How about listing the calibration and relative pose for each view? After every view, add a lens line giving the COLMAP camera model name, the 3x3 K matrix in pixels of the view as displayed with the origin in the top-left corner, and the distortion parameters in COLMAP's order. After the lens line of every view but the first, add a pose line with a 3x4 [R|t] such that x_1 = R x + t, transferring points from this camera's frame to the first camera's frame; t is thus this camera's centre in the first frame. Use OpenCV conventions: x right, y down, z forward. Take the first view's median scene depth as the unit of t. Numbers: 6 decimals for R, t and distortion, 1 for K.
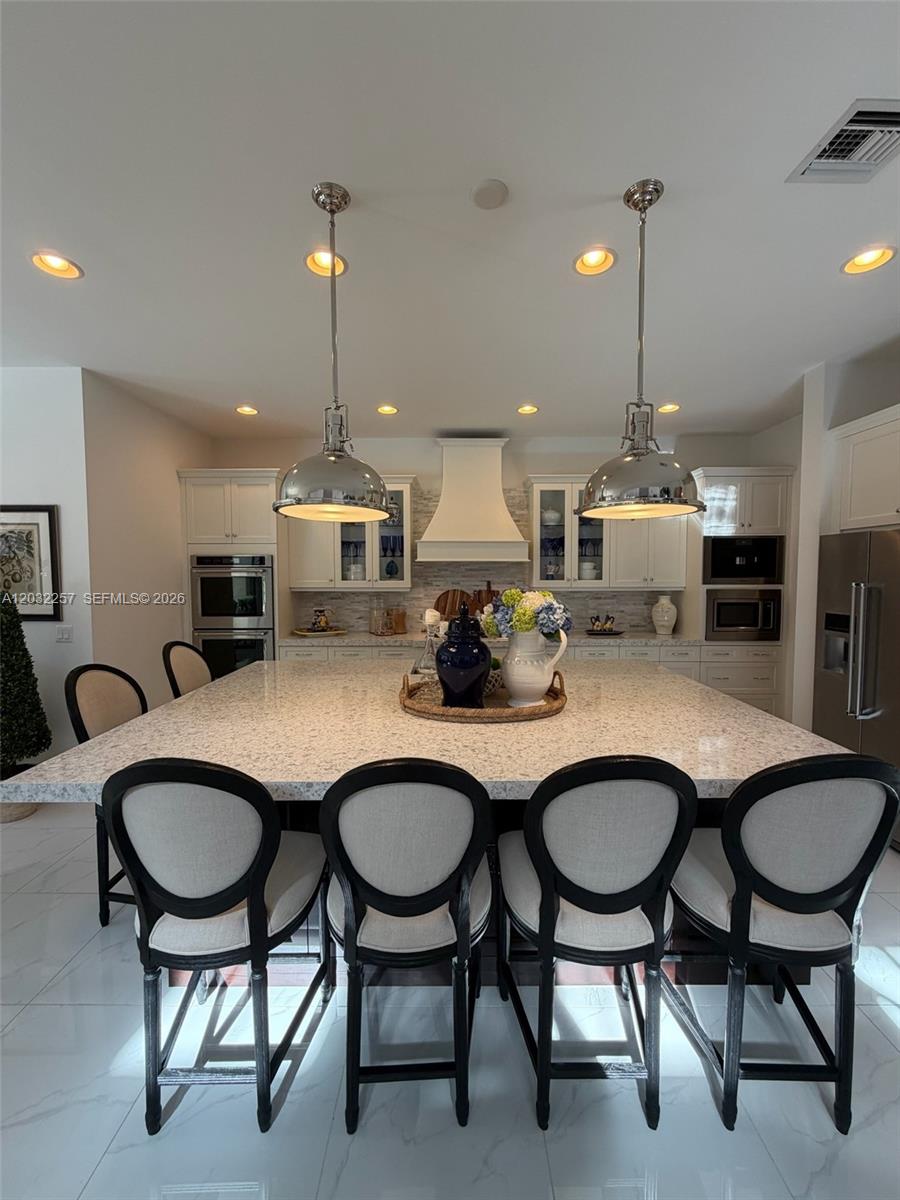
lens RADIAL K [[478.2, 0, 449.7], [0, 478.2, 596.3], [0, 0, 1]] dist [-0.000485, 0.000202]
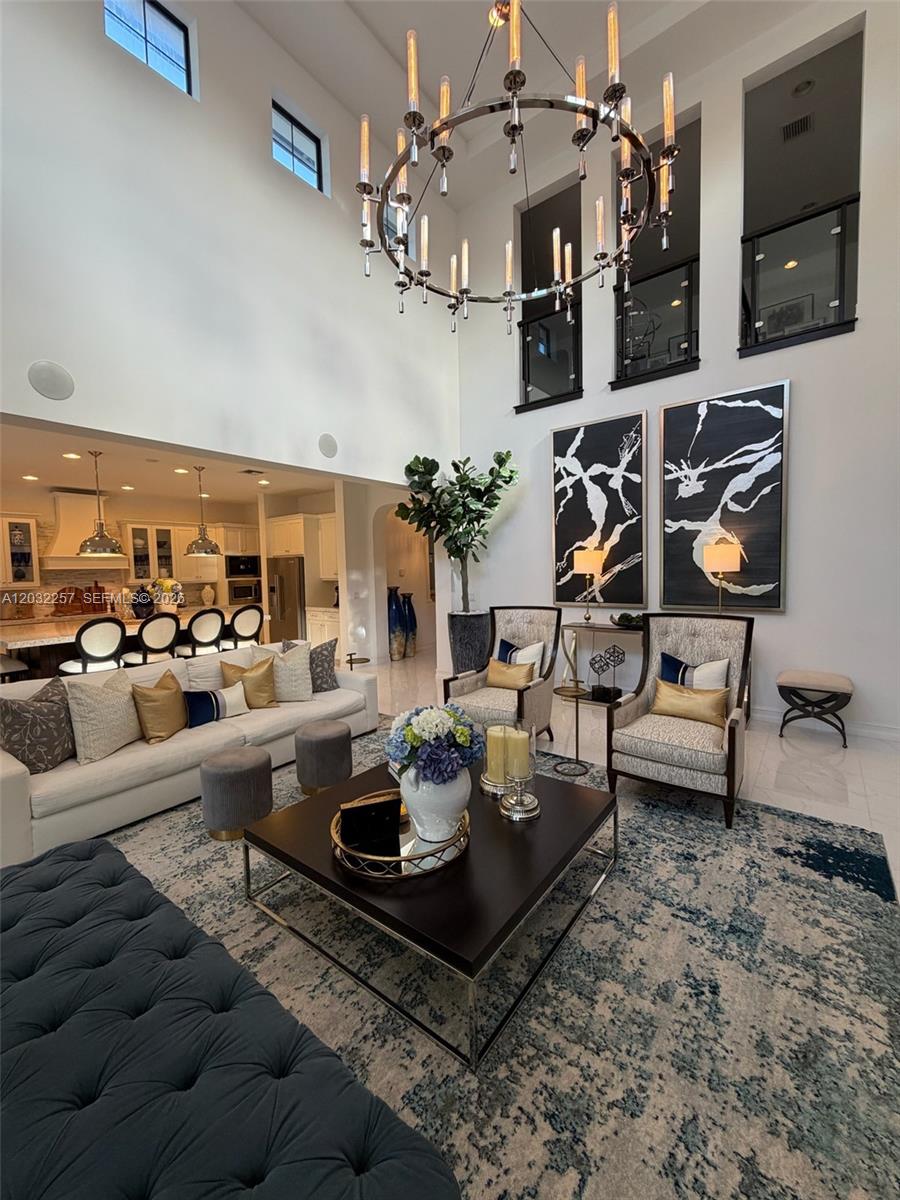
lens RADIAL K [[478.2, 0, 449.7], [0, 478.2, 596.3], [0, 0, 1]] dist [-0.000485, 0.000202]
pose [[0.609438, -0.058539, 0.790670, -0.497813], [0.061162, 0.997770, 0.026729, 0.053238], [-0.790471, 0.032070, 0.611659, -0.980916]]
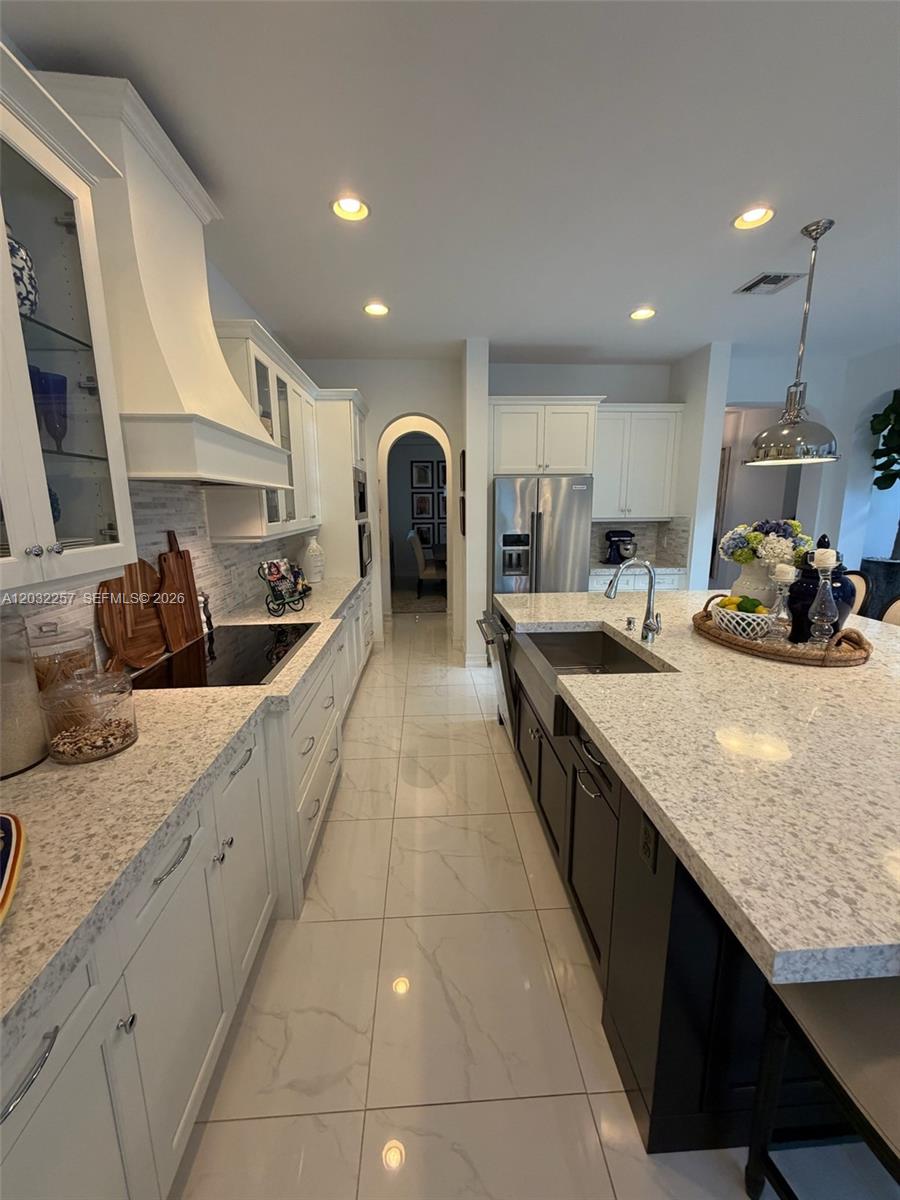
lens RADIAL K [[478.2, 0, 449.7], [0, 478.2, 596.3], [0, 0, 1]] dist [-0.000485, 0.000202]
pose [[-0.057885, -0.189548, 0.980164, -0.406001], [0.060473, 0.979341, 0.192961, -0.045210], [-0.996490, 0.070443, -0.045227, 0.815427]]
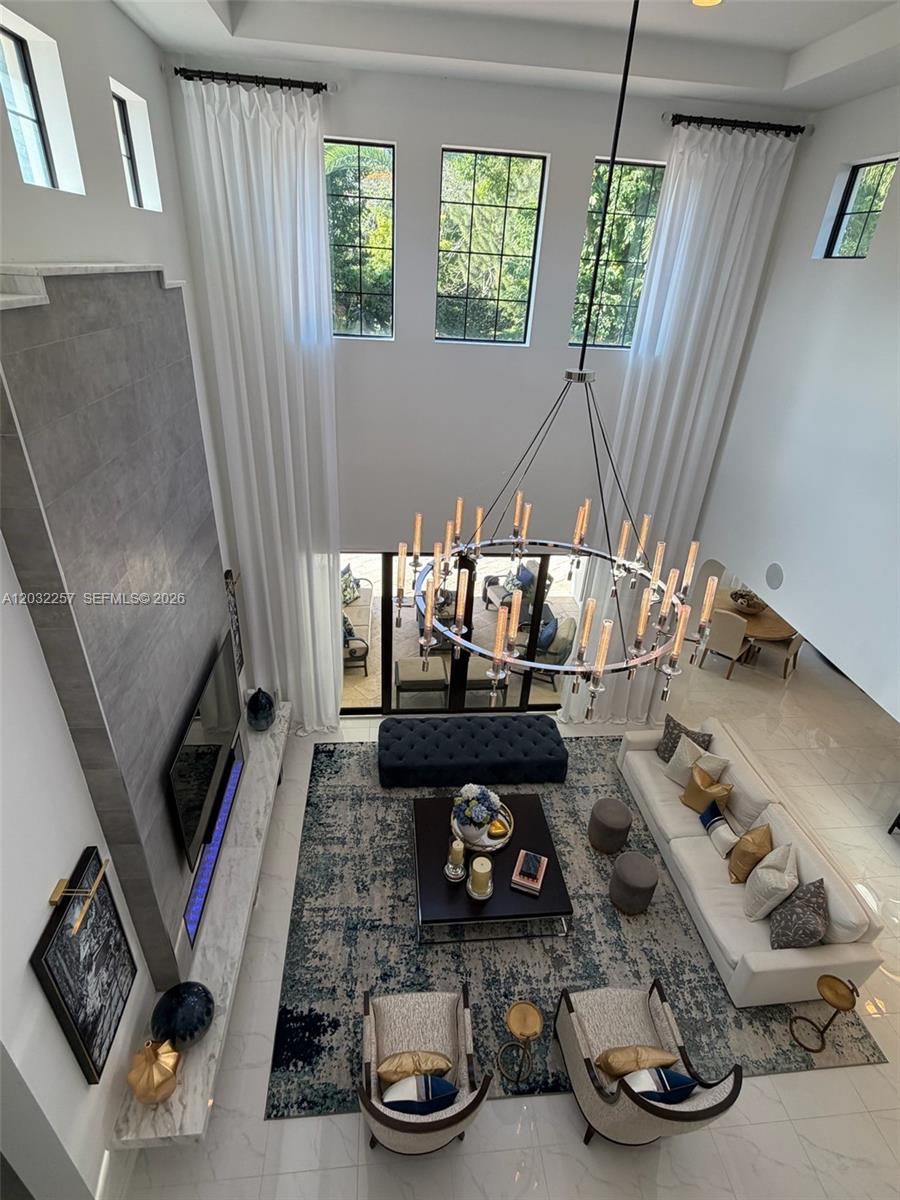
lens RADIAL K [[599.2, 0, 450.0], [0, 599.2, 600.0], [0, 0, 1]] dist [-0.000204, -0.000057]
pose [[0.101585, 0.491610, -0.864870, 0.642275], [-0.106481, 0.869746, 0.481875, -0.699339], [0.989112, 0.043141, 0.140701, -0.920418]]
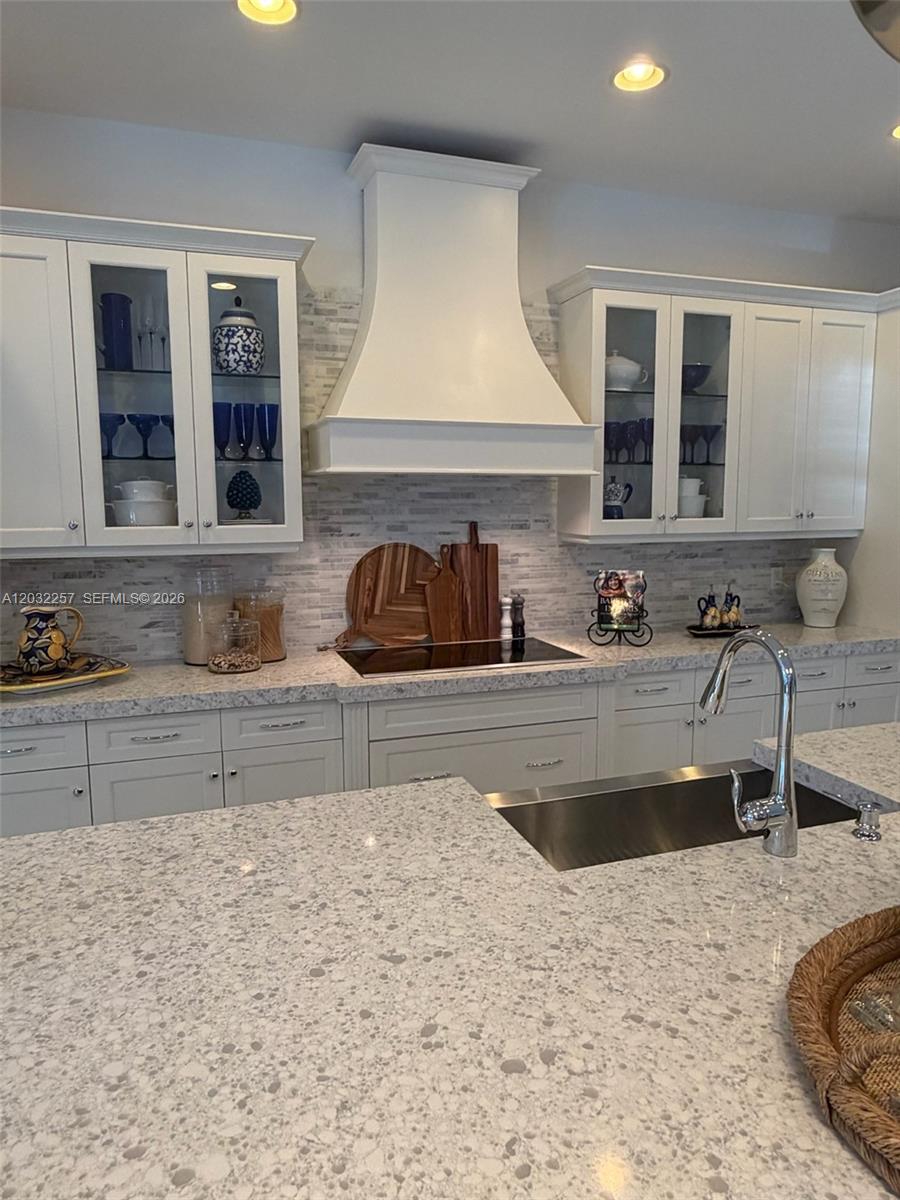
lens RADIAL K [[787.2, 0, 453.8], [0, 787.2, 596.4], [0, 0, 1]] dist [-0.002885, -0.000211]
pose [[0.945277, -0.043074, 0.323414, -0.173748], [0.019111, 0.996855, 0.076909, -0.021465], [-0.325710, -0.066519, 0.943127, 0.365566]]
